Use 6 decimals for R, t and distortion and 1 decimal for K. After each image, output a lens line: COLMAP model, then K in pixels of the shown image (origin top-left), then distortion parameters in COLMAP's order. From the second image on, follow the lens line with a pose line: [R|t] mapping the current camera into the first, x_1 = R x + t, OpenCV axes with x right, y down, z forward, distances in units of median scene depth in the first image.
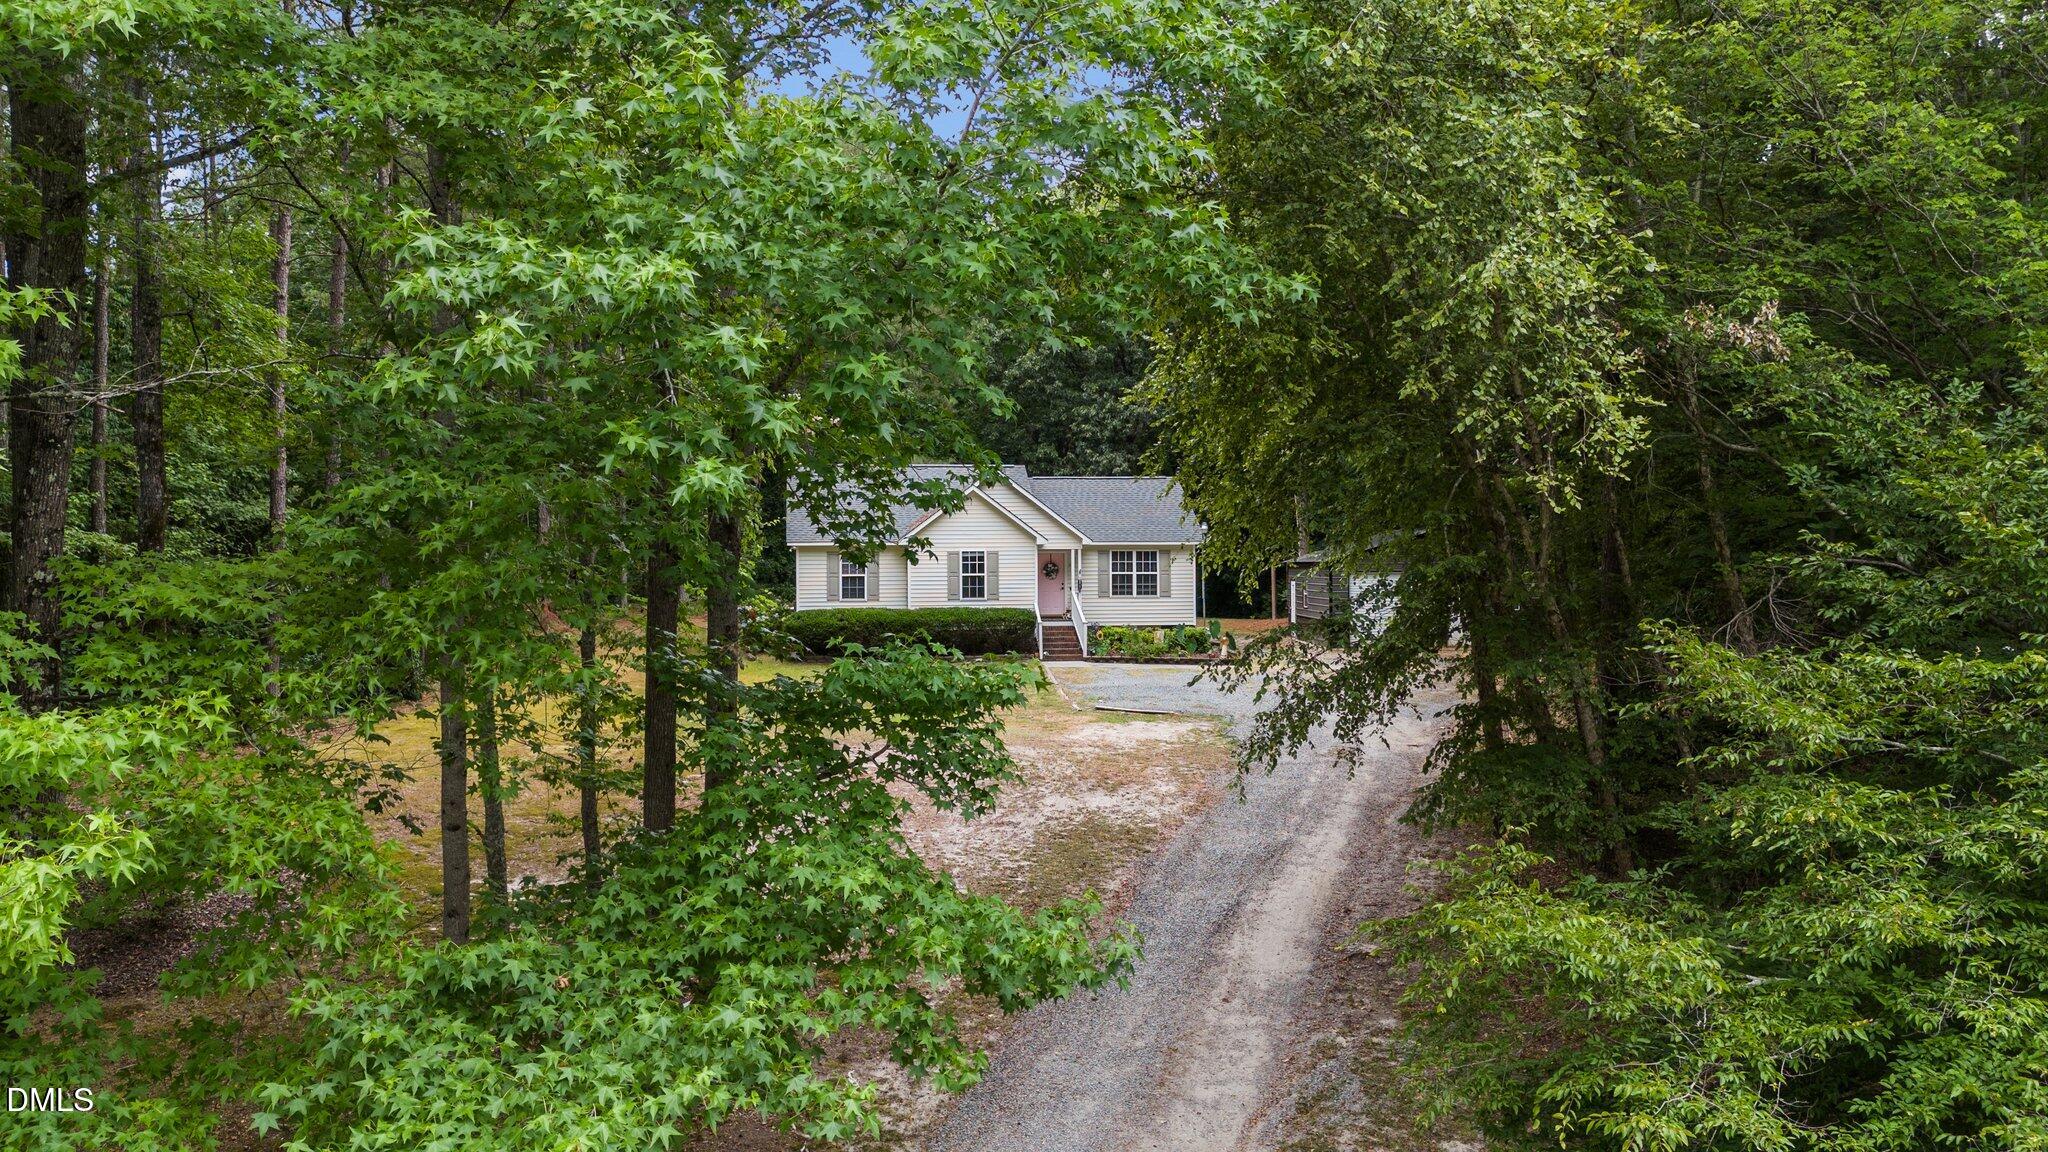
lens RADIAL K [[1502.7, 0, 1017.8], [0, 1502.7, 565.3], [0, 0, 1]] dist [0.022437, -0.000890]
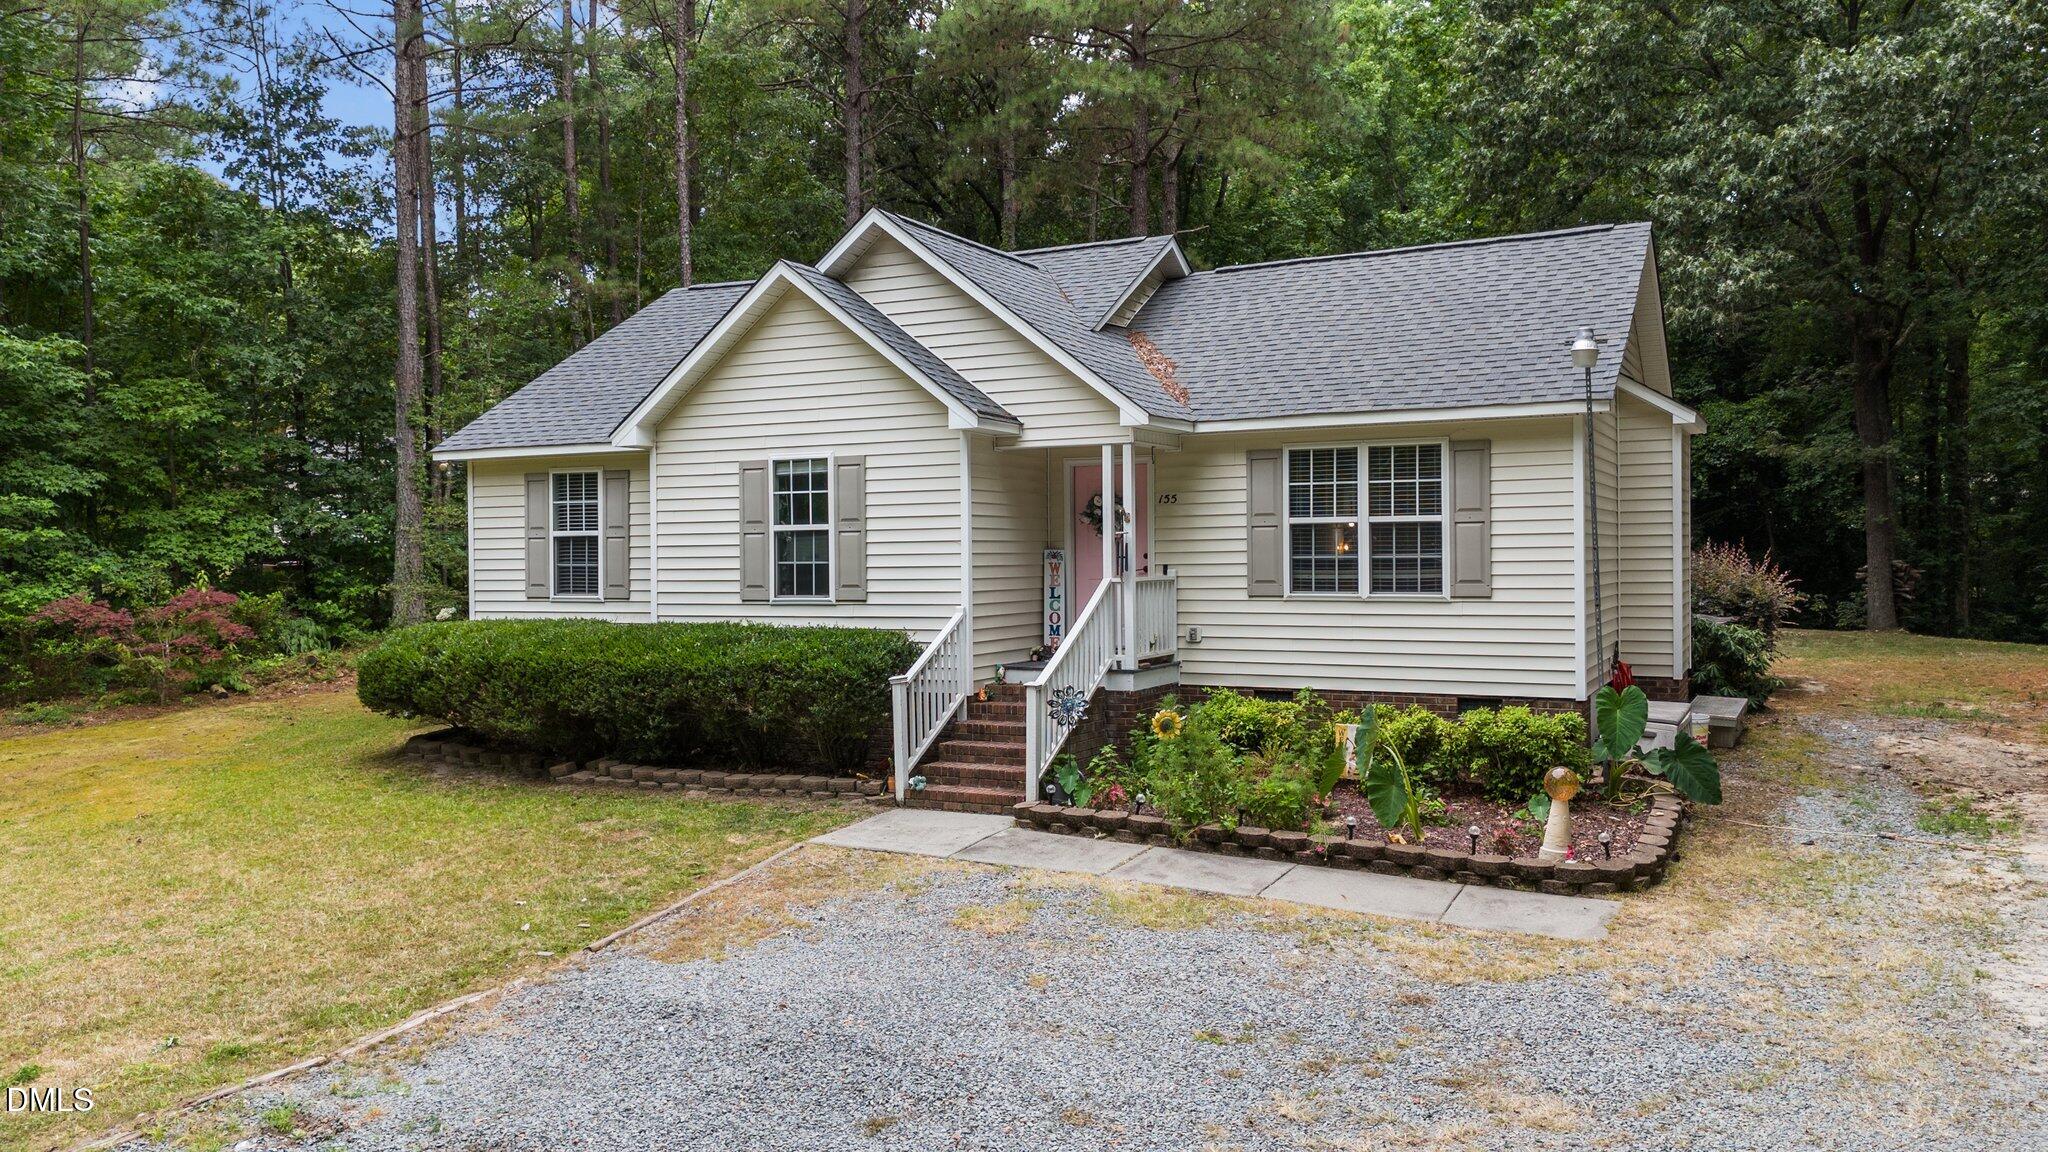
lens RADIAL K [[1546.3, 0, 1022.0], [0, 1546.3, 543.0], [0, 0, 1]] dist [0.116620, -0.000119]
pose [[0.818226, -0.006885, -0.574855, 0.212741], [0.006763, 0.999974, -0.002351, 0.010735], [0.574857, -0.001964, 0.818252, 0.739291]]
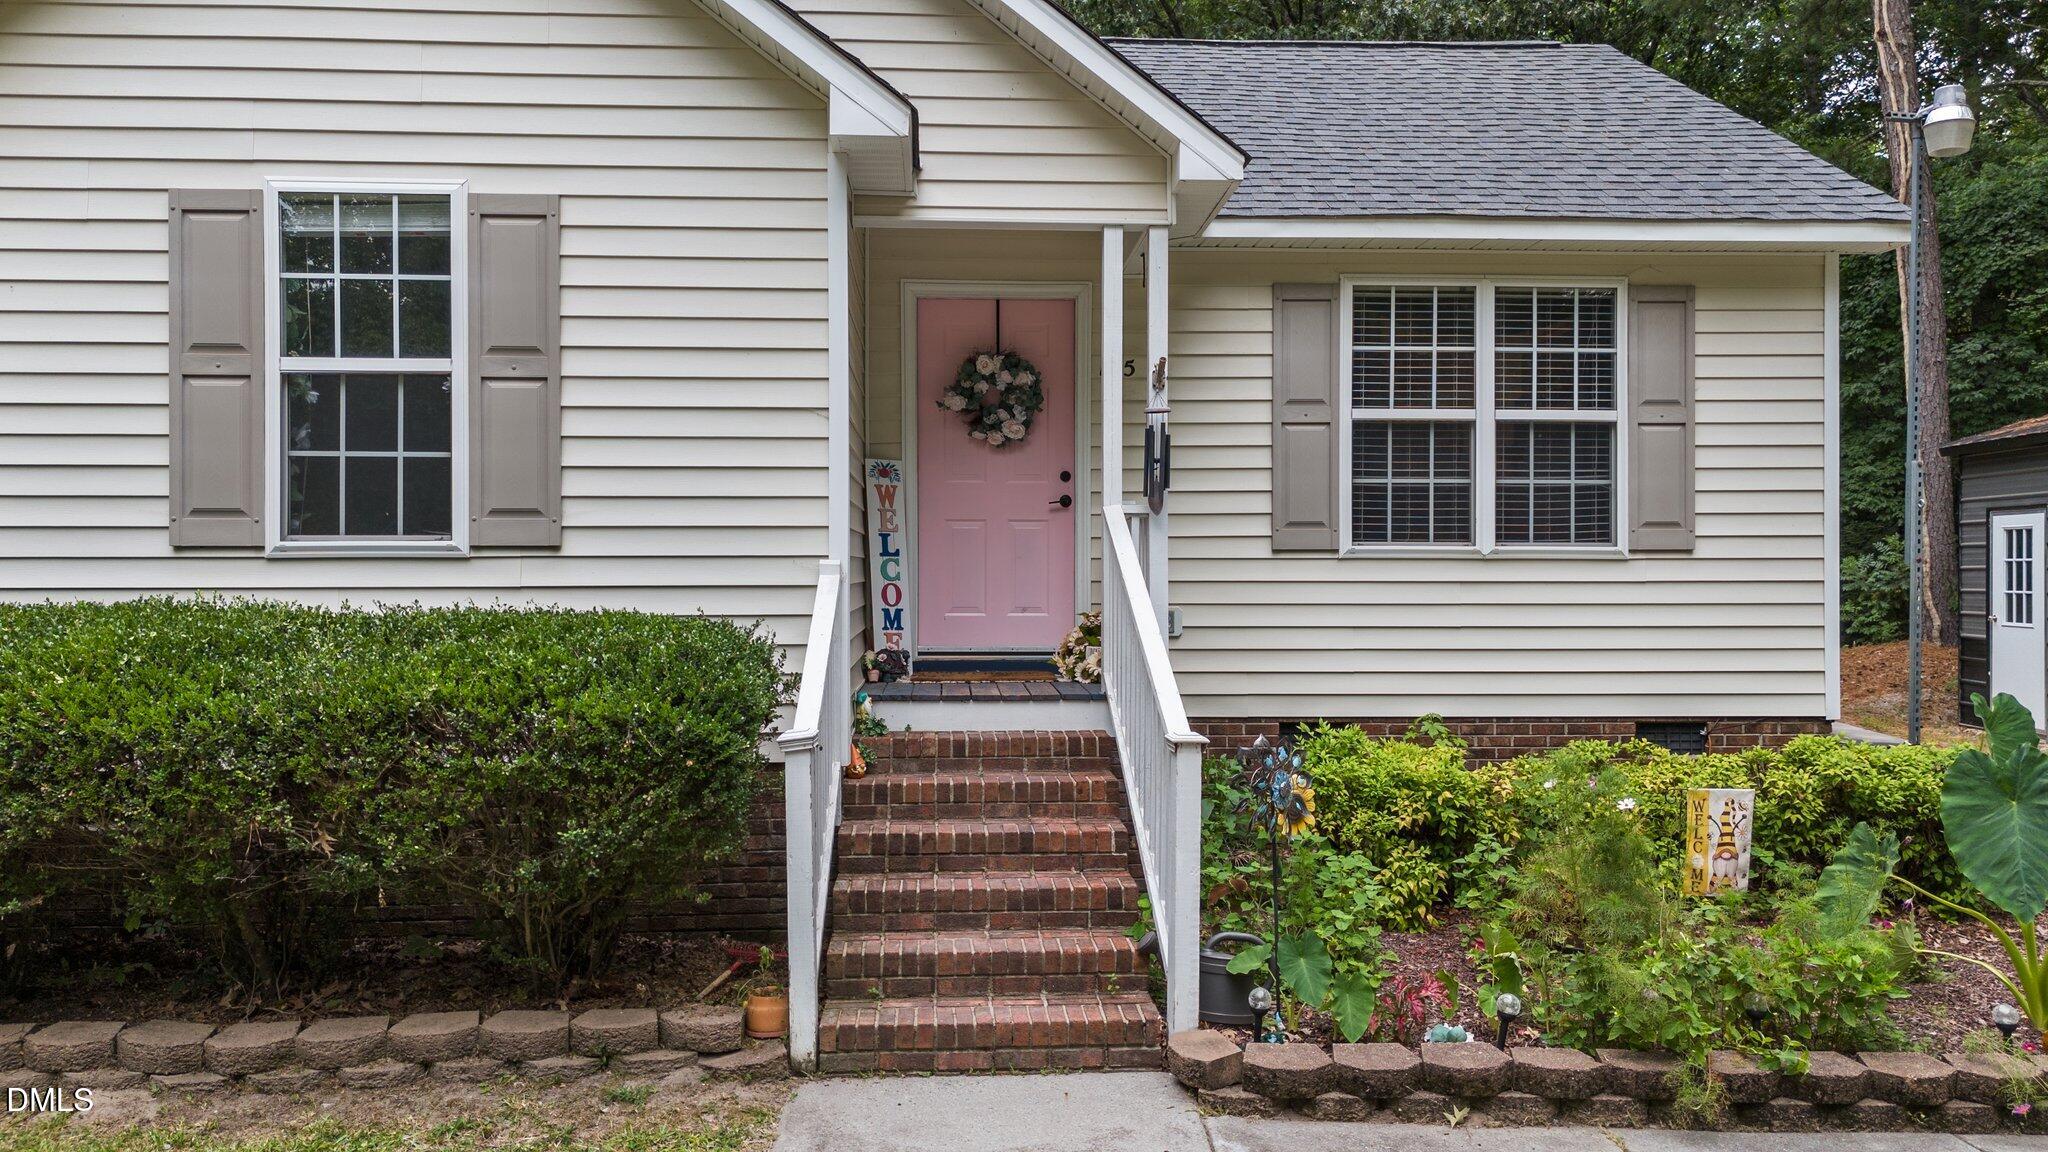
lens RADIAL K [[1502.7, 0, 1017.8], [0, 1502.7, 565.3], [0, 0, 1]] dist [0.022437, -0.000890]
pose [[0.996405, 0.005210, -0.084560, 0.040893], [-0.005136, 0.999986, 0.001087, 0.023718], [0.084565, -0.000649, 0.996418, 0.866144]]
